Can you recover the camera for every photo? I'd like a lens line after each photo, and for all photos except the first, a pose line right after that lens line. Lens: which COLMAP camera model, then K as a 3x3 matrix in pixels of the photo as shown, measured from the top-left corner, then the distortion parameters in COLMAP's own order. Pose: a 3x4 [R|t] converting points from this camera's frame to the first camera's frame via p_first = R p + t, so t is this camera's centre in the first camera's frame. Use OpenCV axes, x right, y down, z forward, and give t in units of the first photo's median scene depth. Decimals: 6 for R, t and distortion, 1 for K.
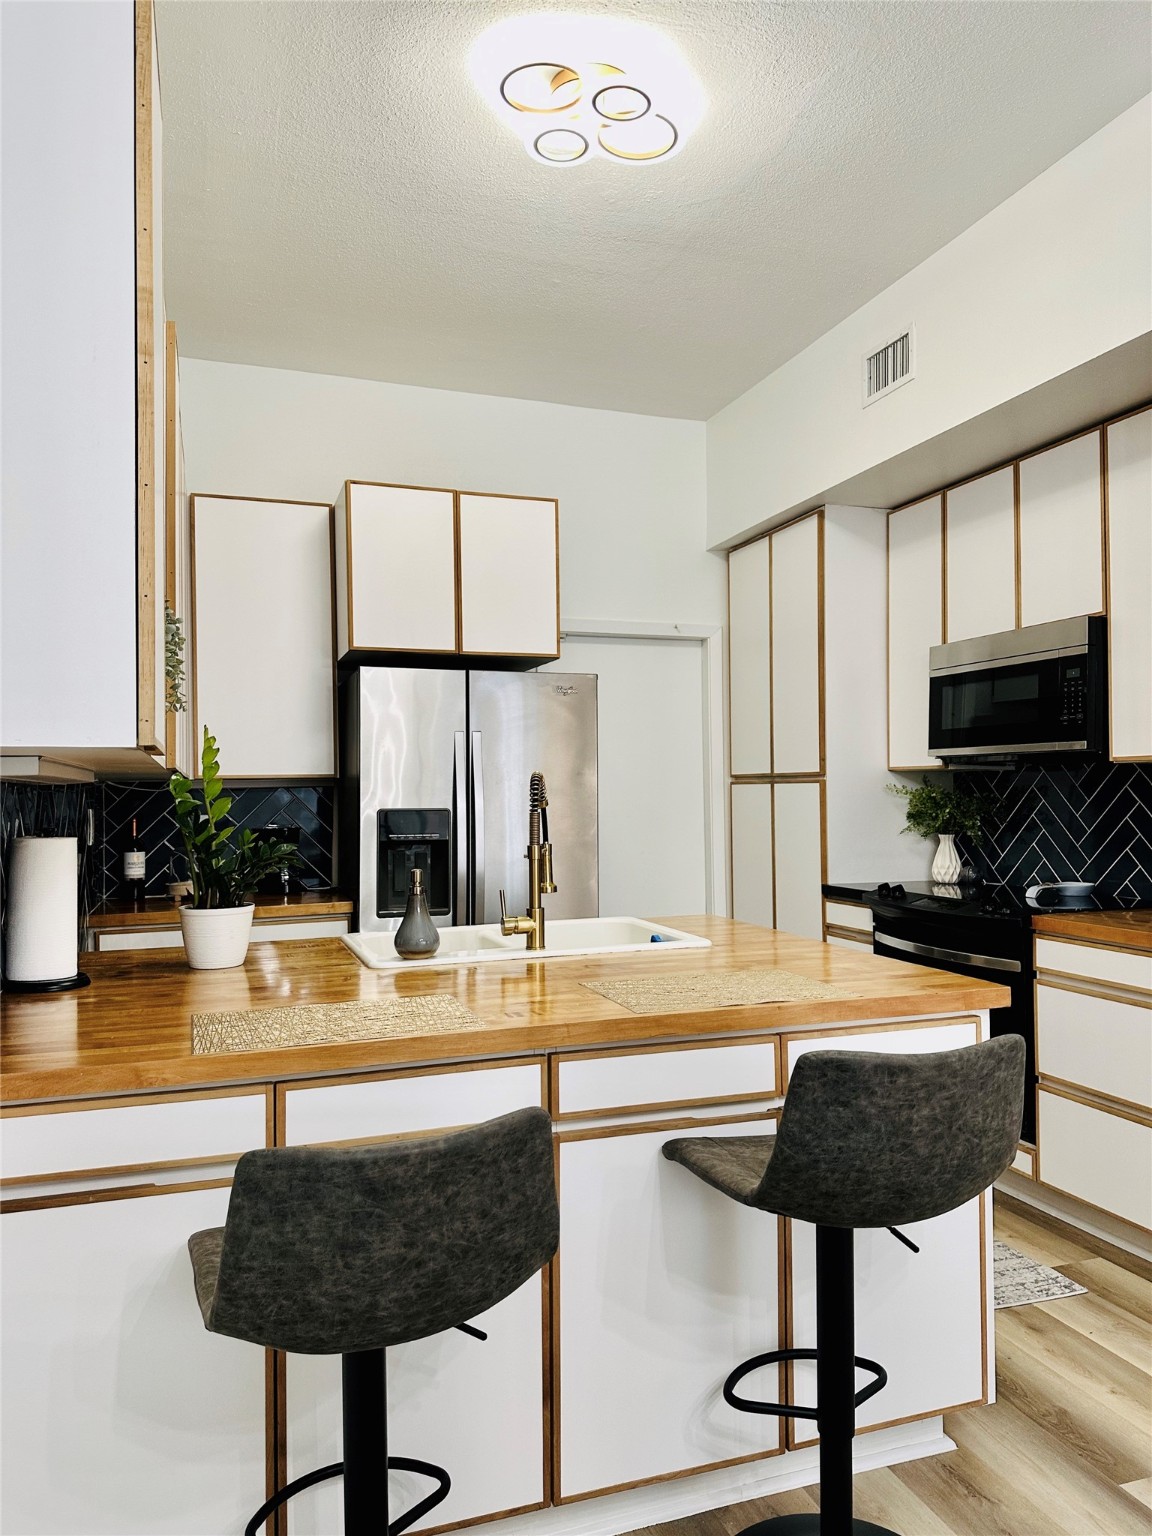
lens RADIAL K [[1096.2, 0, 583.3], [0, 1096.2, 771.4], [0, 0, 1]] dist [0.157341, -0.290609]
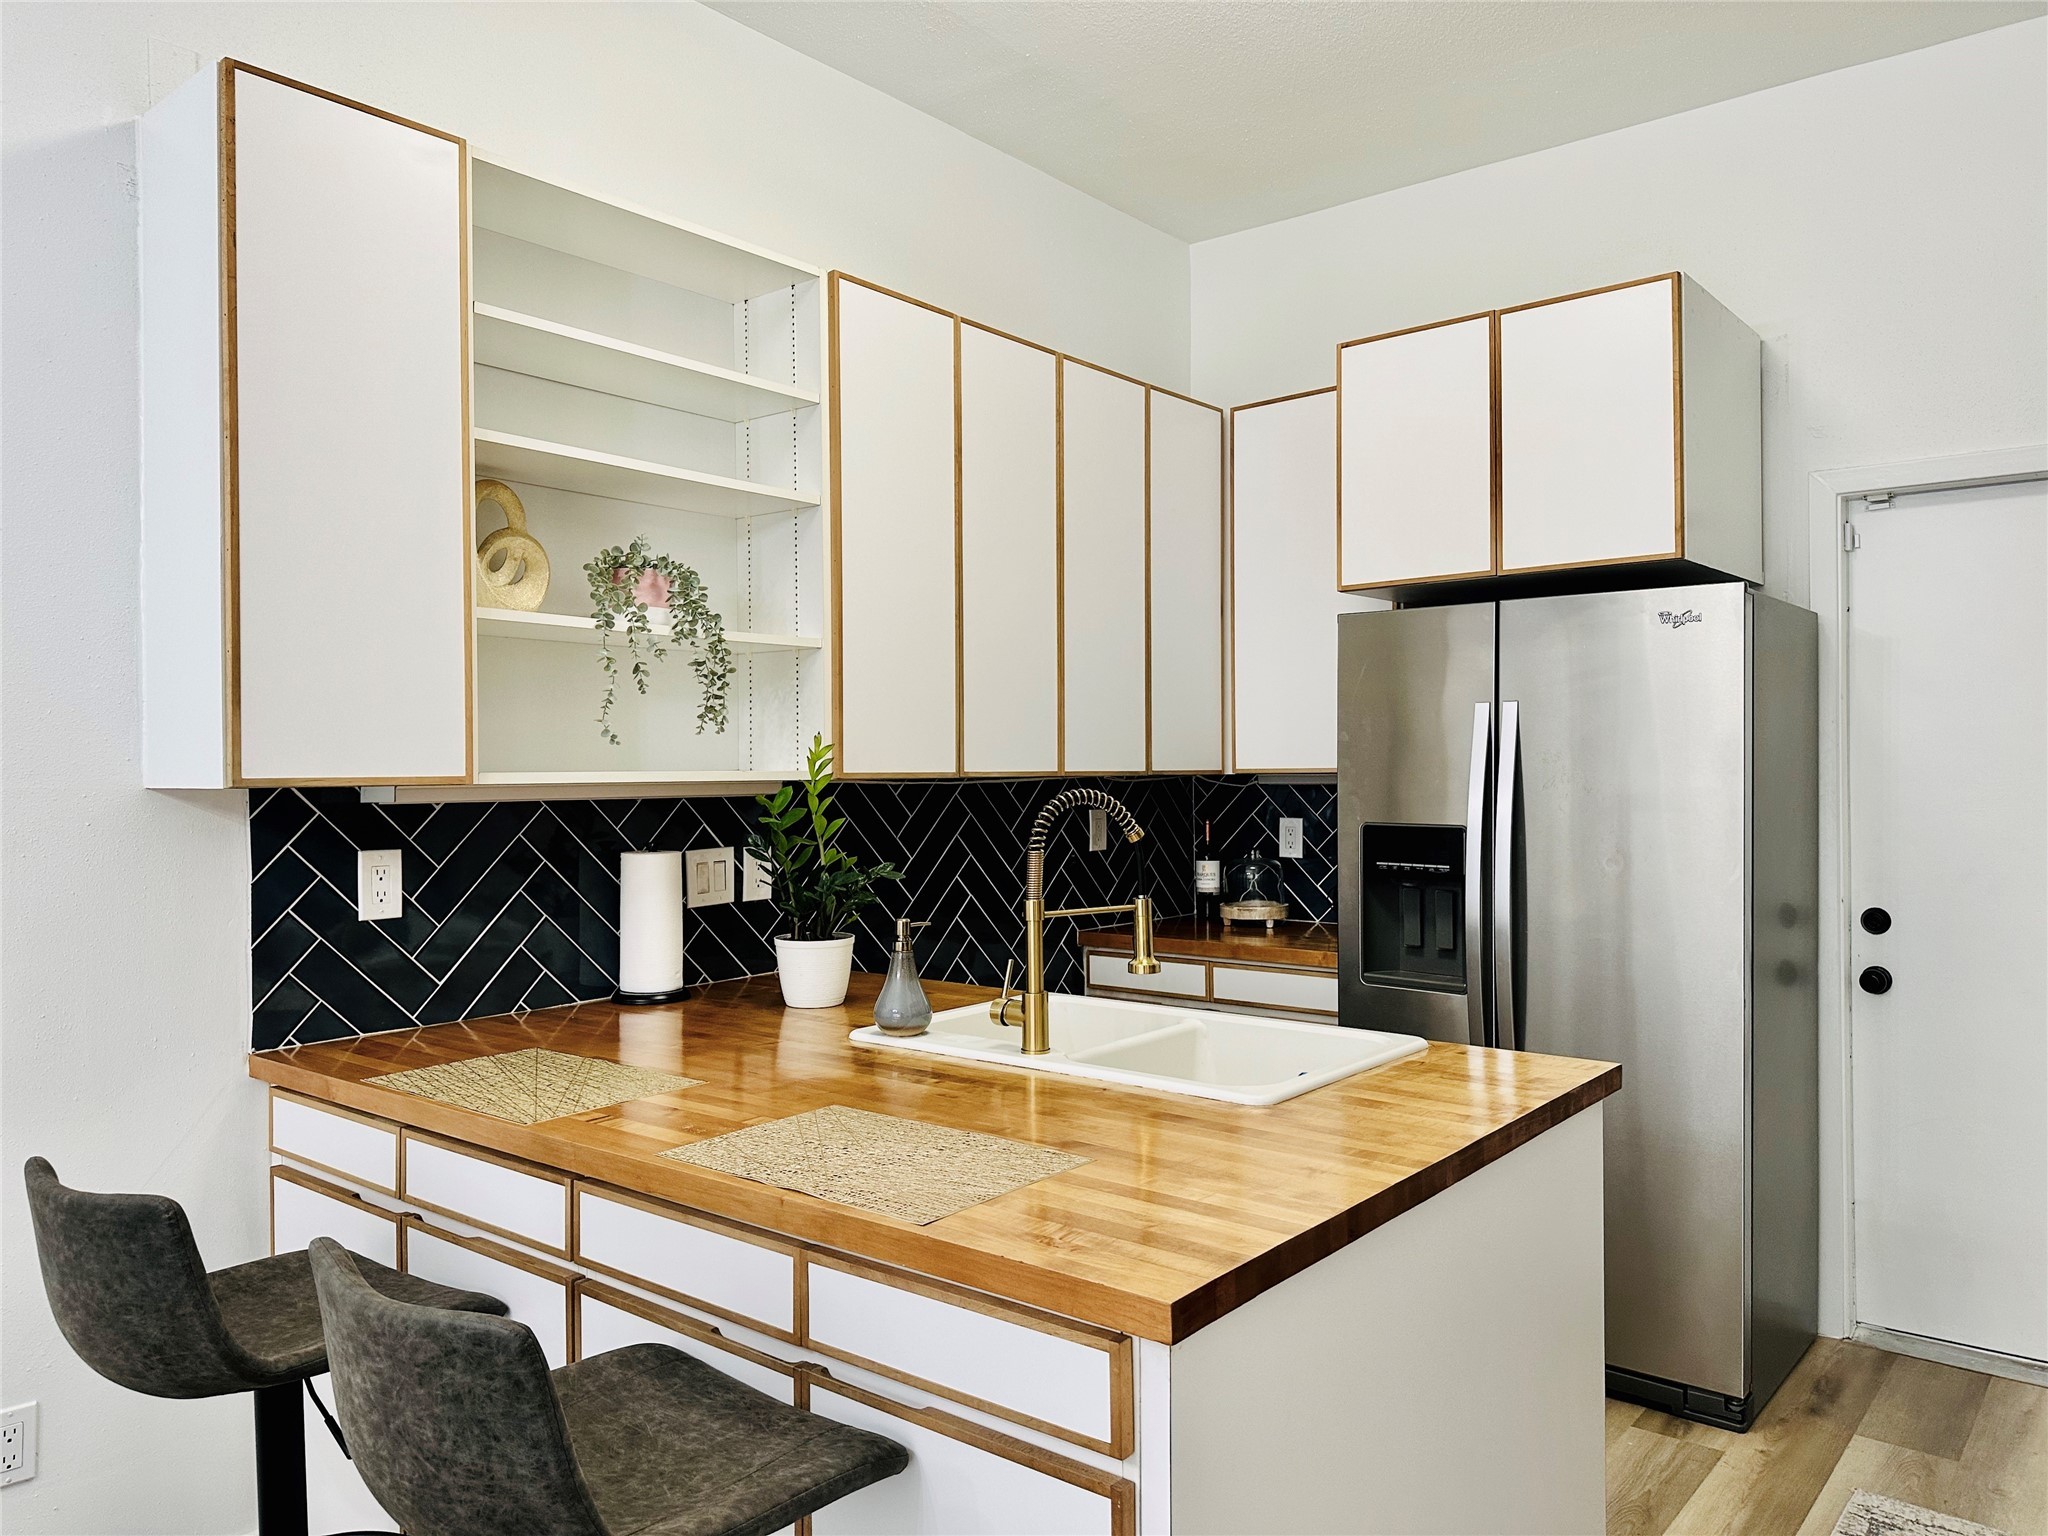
lens RADIAL K [[1461.6, 0, 1039.5], [0, 1461.6, 773.6], [0, 0, 1]] dist [0.157341, -0.290609]
pose [[0.535943, 0.011427, -0.844177, 0.445289], [0.012379, 0.999695, 0.021392, -0.016594], [0.844163, -0.021915, 0.535638, 0.328302]]
